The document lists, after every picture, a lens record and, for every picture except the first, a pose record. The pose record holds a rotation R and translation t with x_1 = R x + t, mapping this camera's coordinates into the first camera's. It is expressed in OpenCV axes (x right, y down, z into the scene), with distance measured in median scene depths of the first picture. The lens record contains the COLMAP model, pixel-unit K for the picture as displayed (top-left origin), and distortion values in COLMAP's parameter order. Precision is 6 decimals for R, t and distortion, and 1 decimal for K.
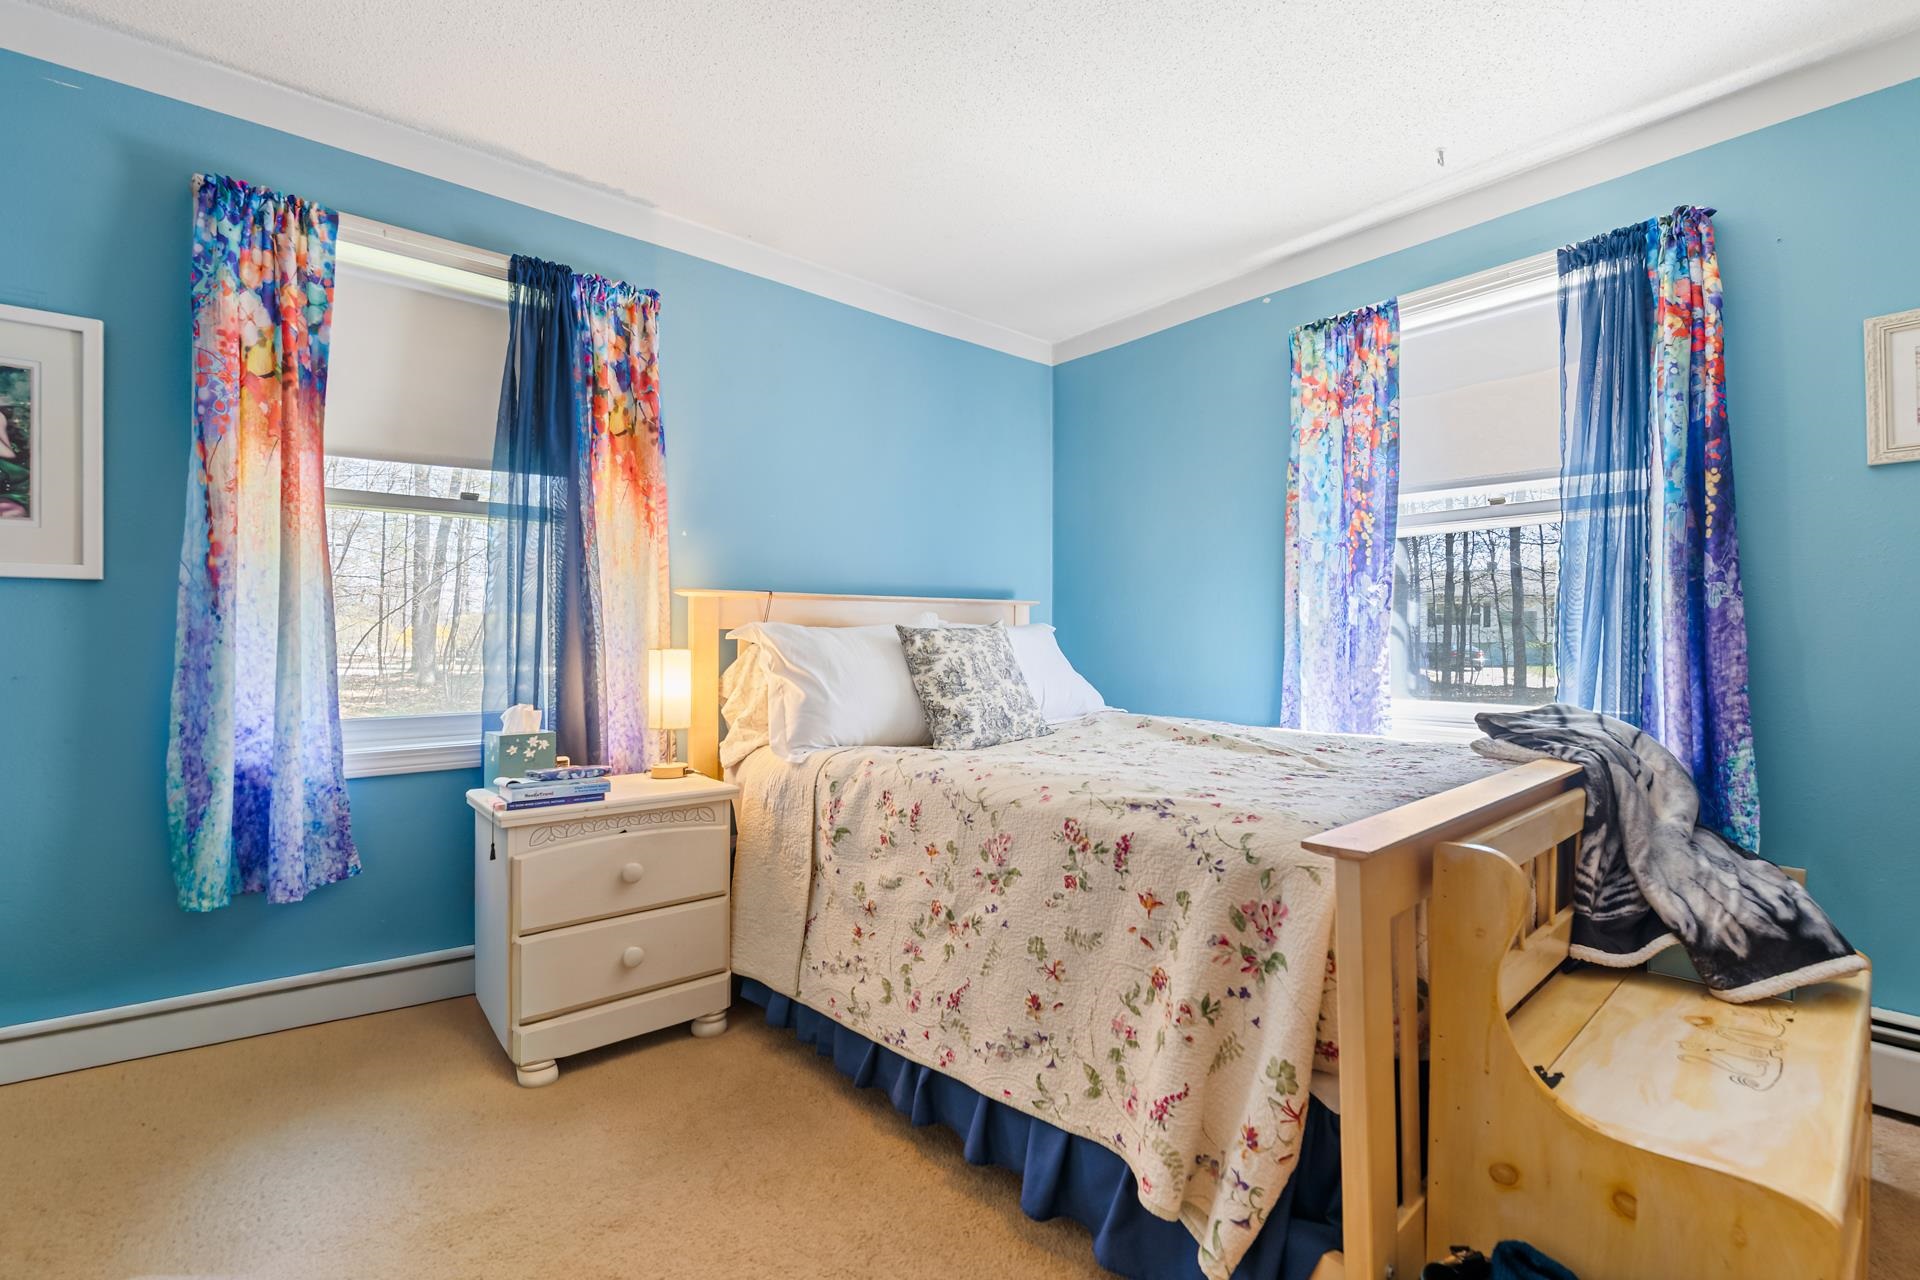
lens RADIAL K [[830.1, 0, 965.0], [0, 830.1, 622.6], [0, 0, 1]] dist [0.000918, -0.006291]
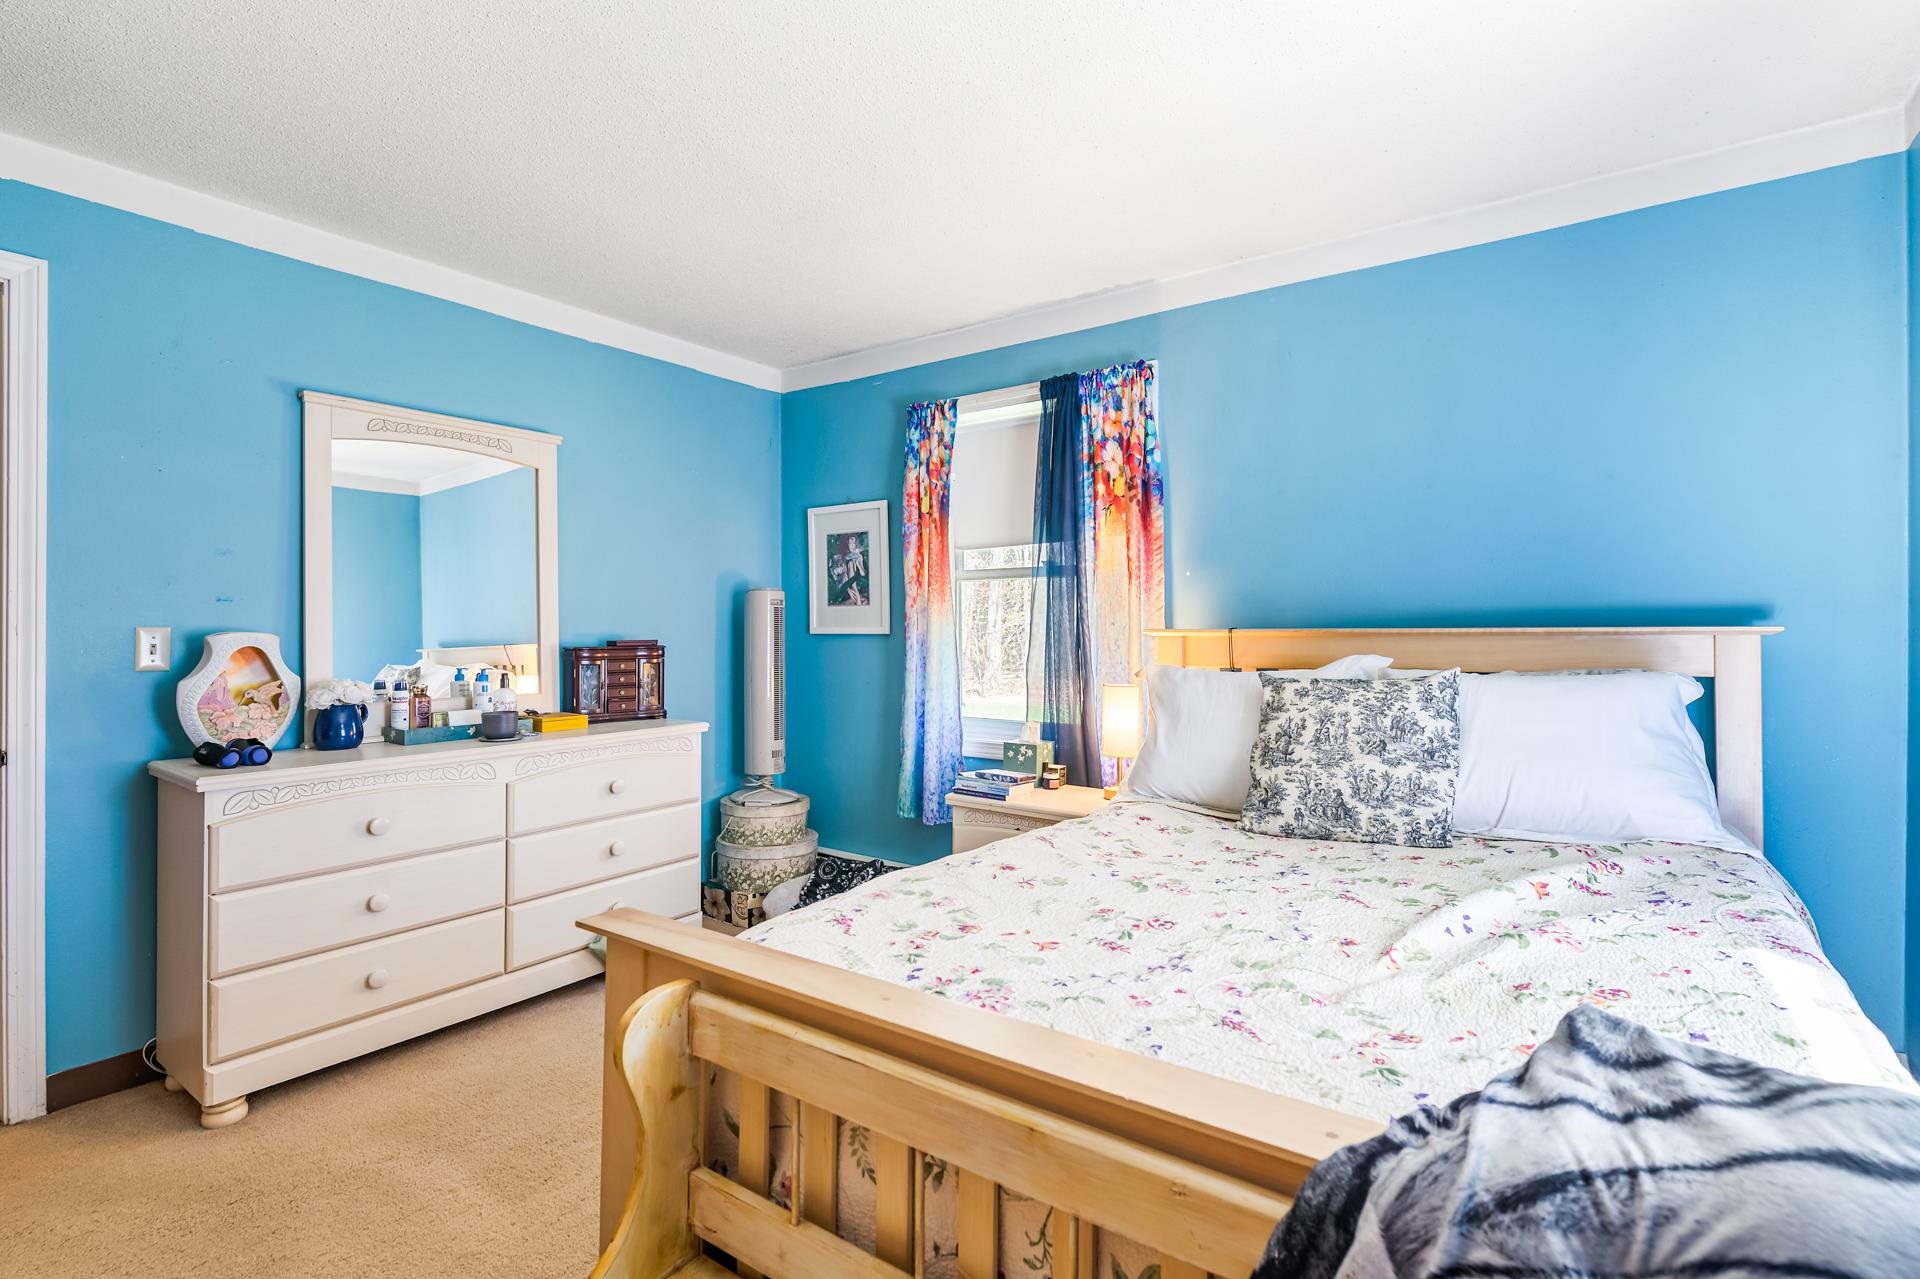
lens RADIAL K [[900.6, 0, 974.4], [0, 900.6, 605.2], [0, 0, 1]] dist [-0.005313, -0.000725]
pose [[0.238805, -0.021496, -0.970830, 0.928577], [0.019840, 0.999654, -0.017254, -0.070122], [0.970865, -0.015141, 0.239149, 0.615534]]
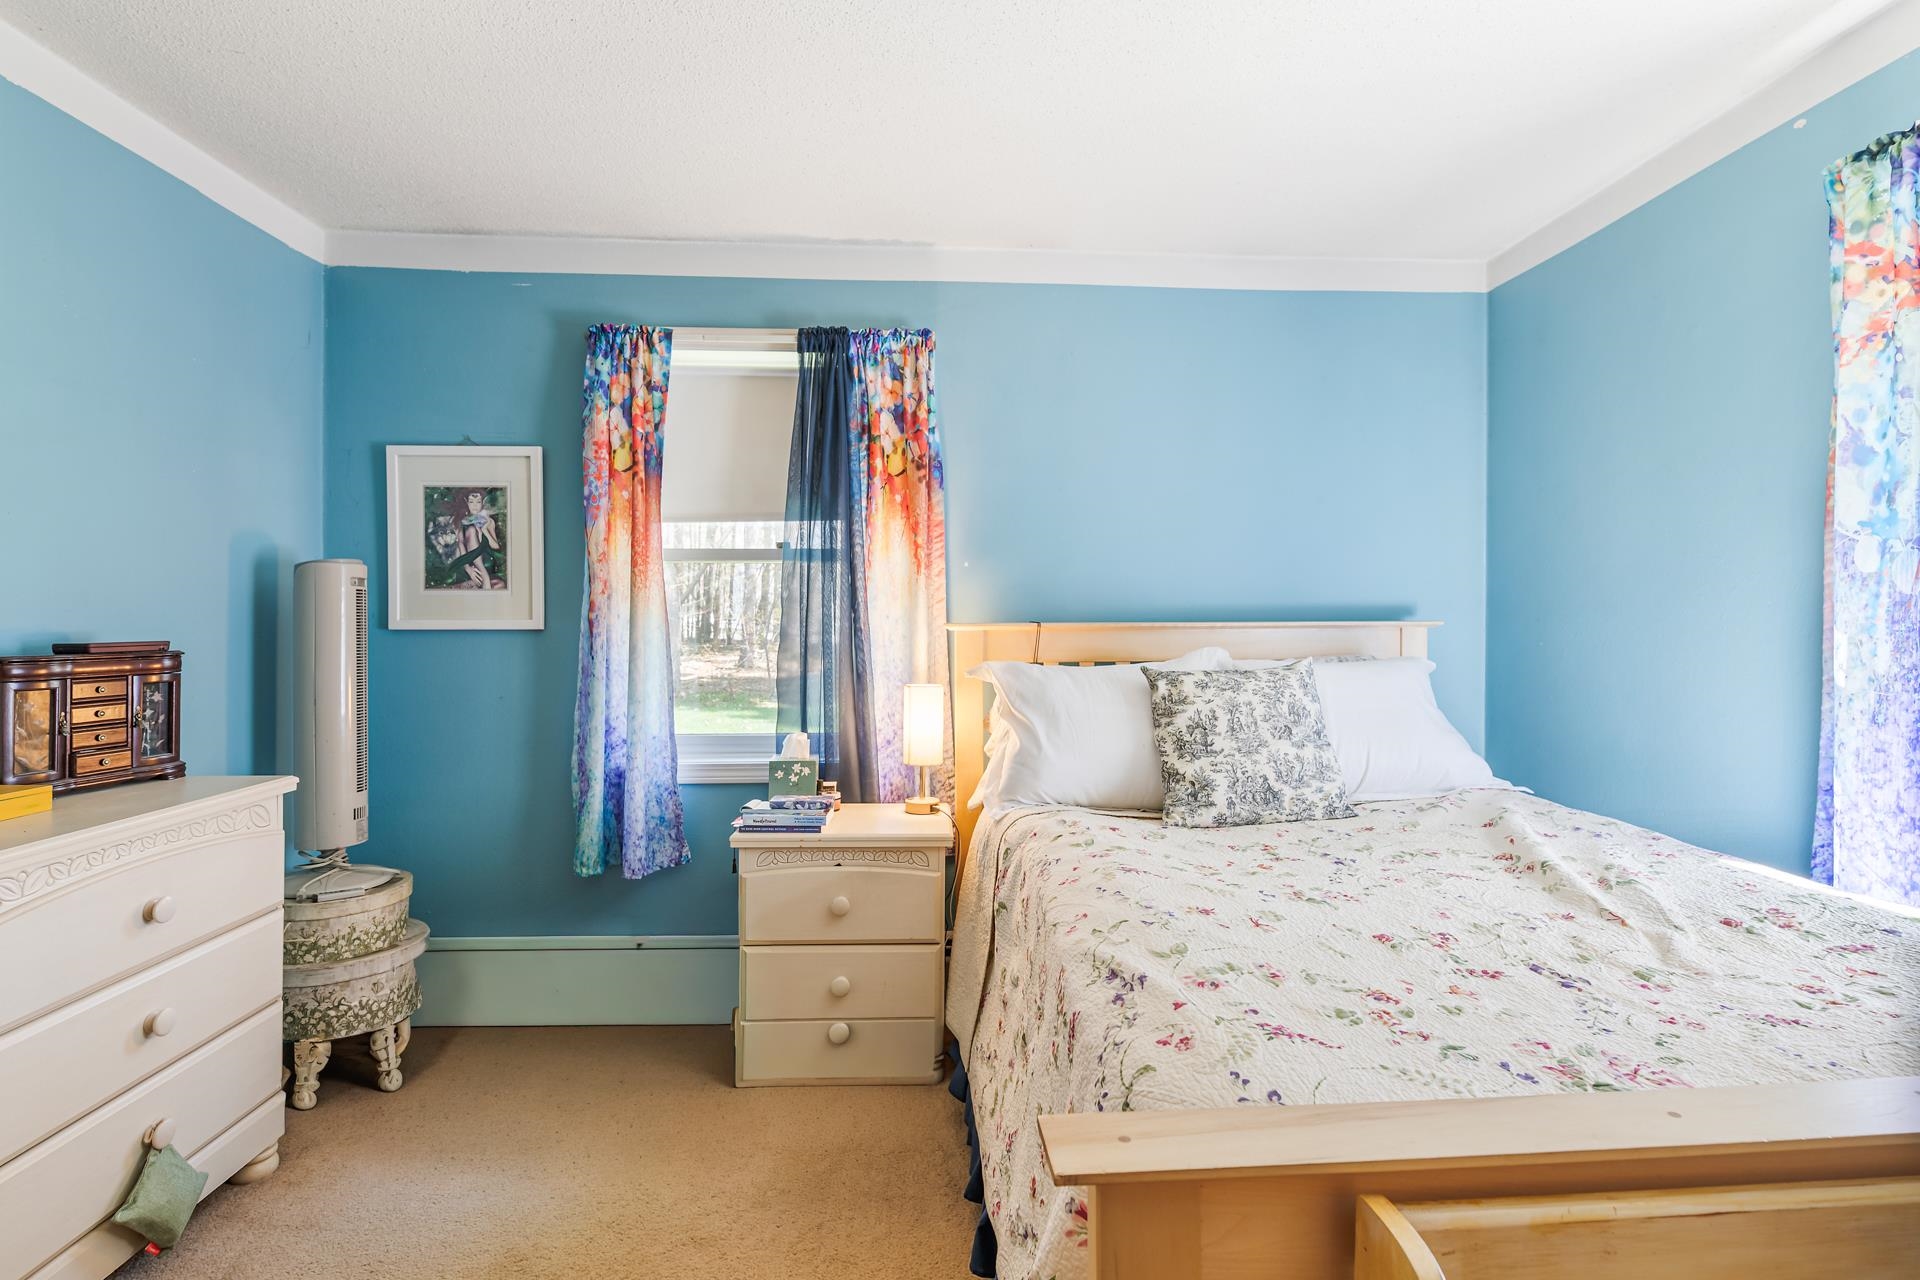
lens RADIAL K [[890.2, 0, 974.7], [0, 890.2, 603.3], [0, 0, 1]] dist [-0.000646, -0.000817]
pose [[0.793930, -0.008657, -0.607947, 0.419897], [0.009303, 0.999955, -0.002089, -0.076976], [0.607938, -0.003997, 0.793974, 0.210908]]
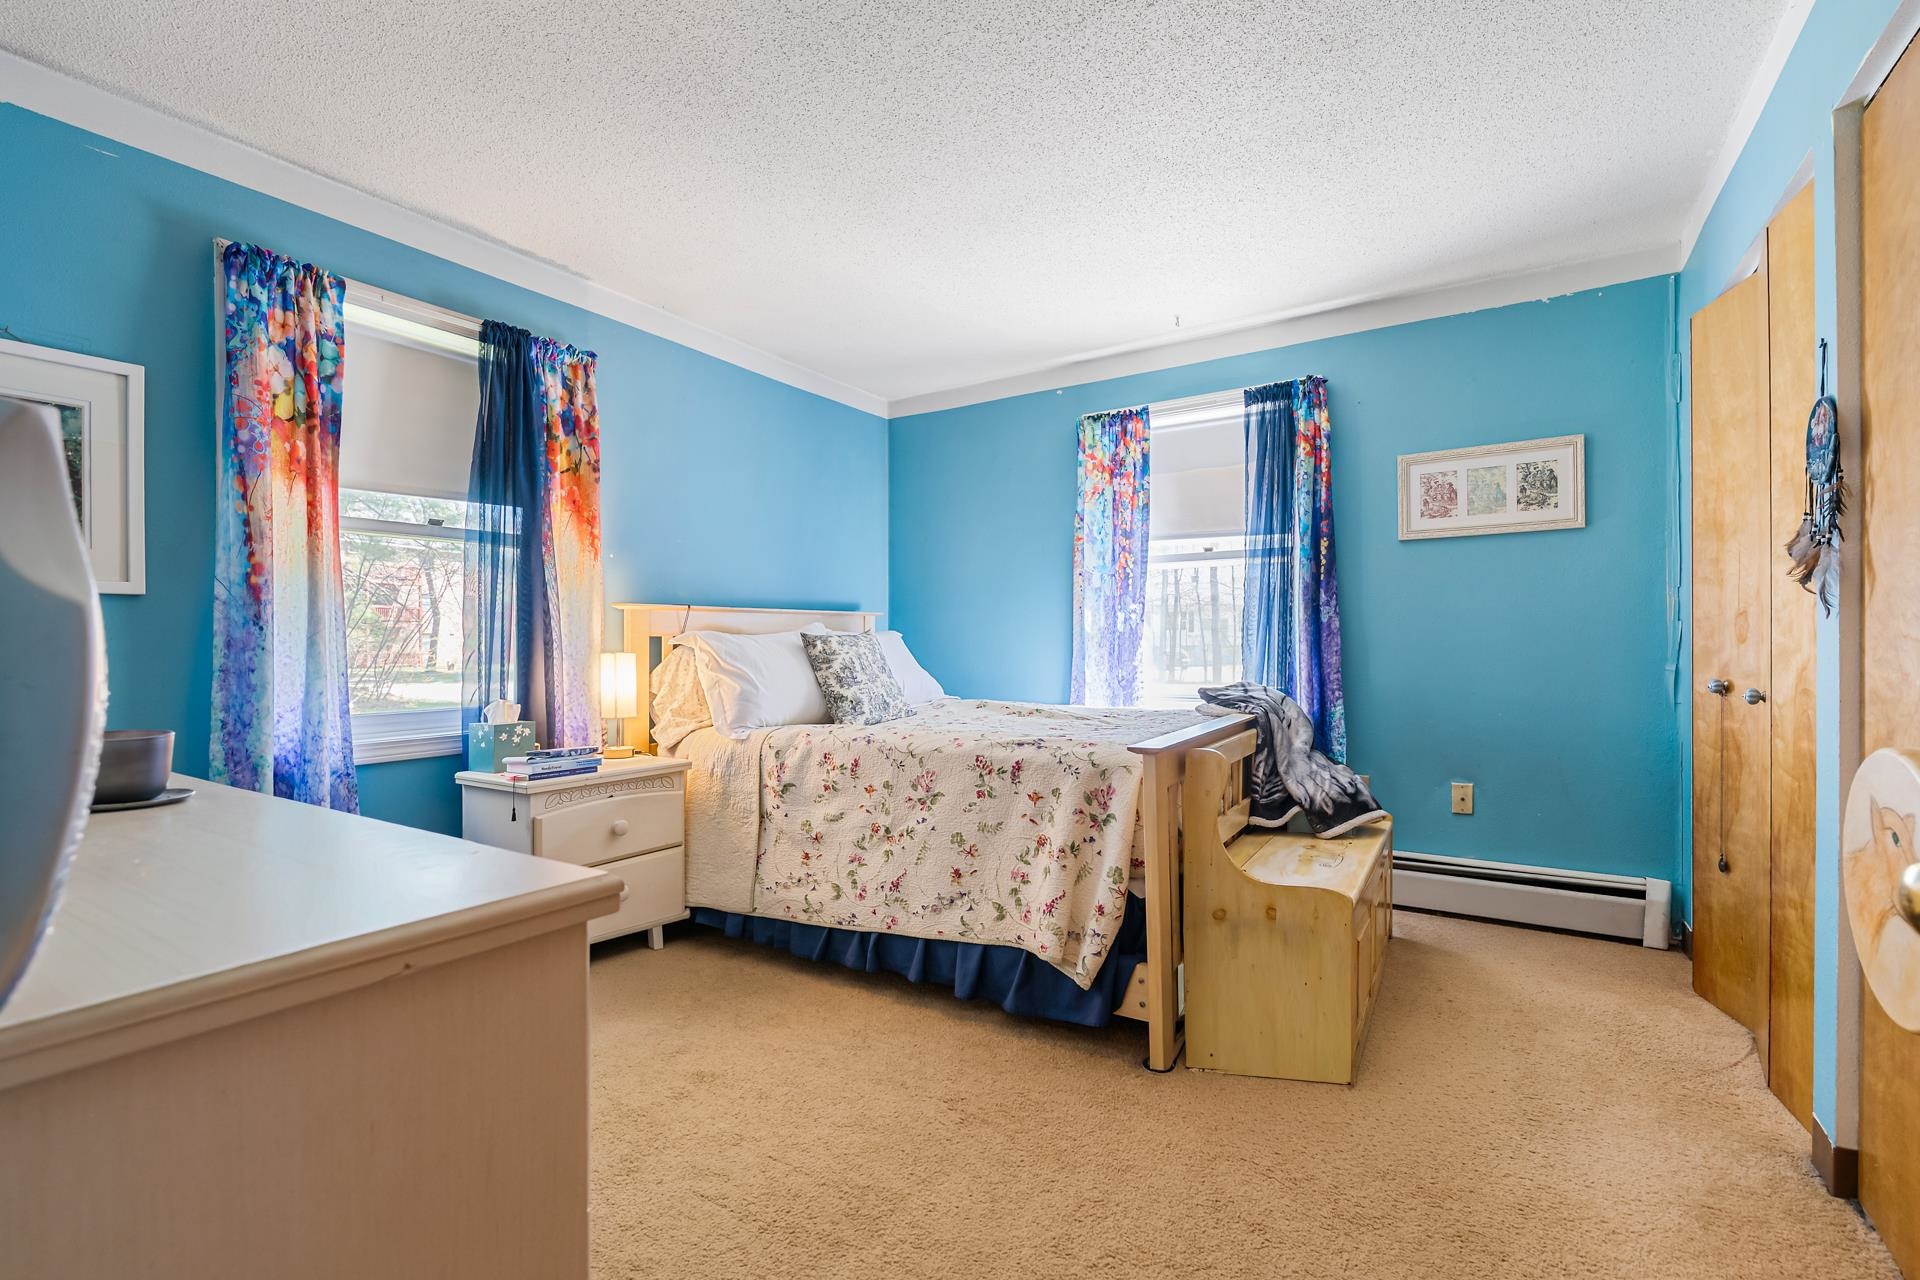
lens RADIAL K [[826.9, 0, 970.0], [0, 826.9, 632.1], [0, 0, 1]] dist [-0.000620, -0.005763]
pose [[0.955352, -0.001452, 0.295465, -0.262142], [-0.000073, 0.999987, 0.005151, -0.005803], [-0.295469, -0.004943, 0.955340, -0.370953]]
